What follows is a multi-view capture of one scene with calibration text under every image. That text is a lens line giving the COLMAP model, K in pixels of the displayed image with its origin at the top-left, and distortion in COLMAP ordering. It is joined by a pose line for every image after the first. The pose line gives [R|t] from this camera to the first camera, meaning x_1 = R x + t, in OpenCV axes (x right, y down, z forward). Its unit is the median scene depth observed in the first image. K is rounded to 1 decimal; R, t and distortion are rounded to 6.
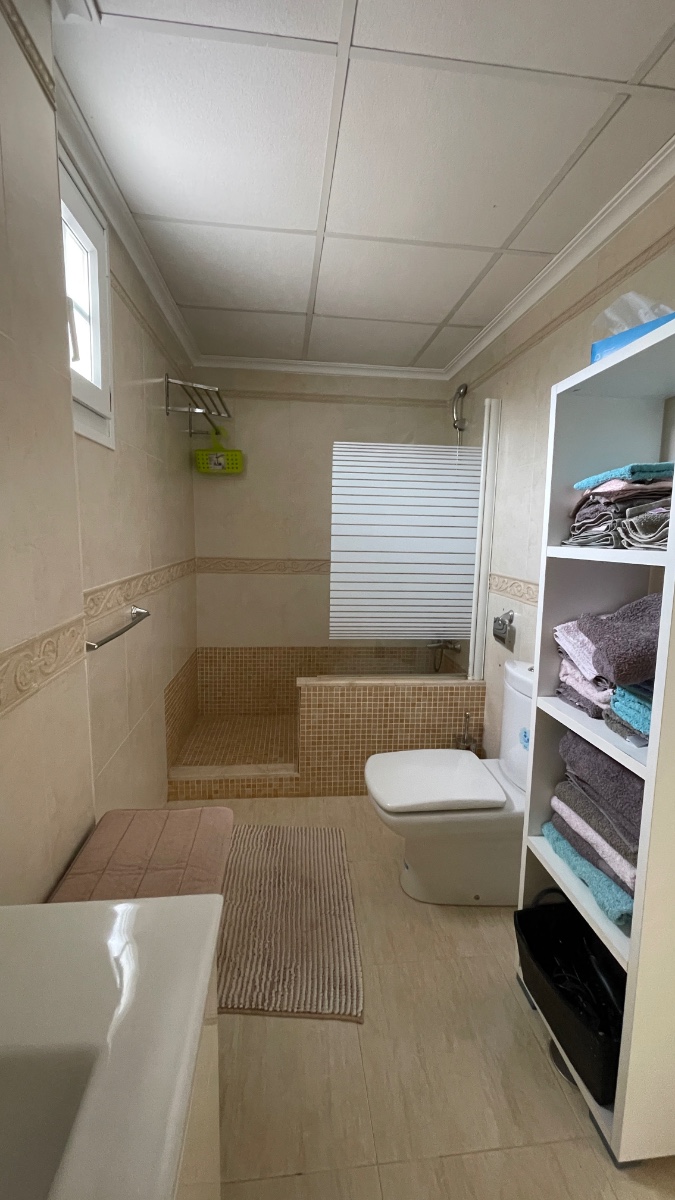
lens RADIAL K [[488.6, 0, 338.3], [0, 488.6, 596.8], [0, 0, 1]] dist [0.002168, 0.000029]
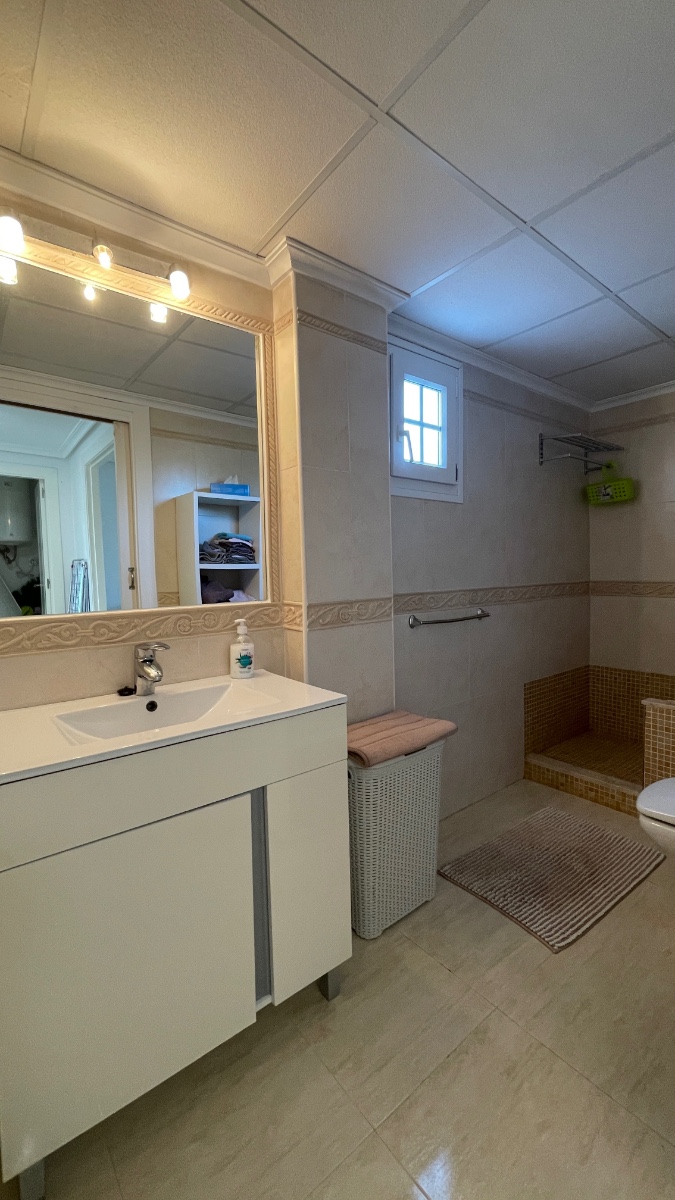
lens RADIAL K [[488.6, 0, 335.8], [0, 488.6, 601.6], [0, 0, 1]] dist [0.002168, 0.000029]
pose [[0.538889, 0.022179, -0.842085, 0.407544], [-0.083976, 0.996088, -0.027504, 0.053084], [0.838181, 0.085537, 0.538643, -0.081951]]
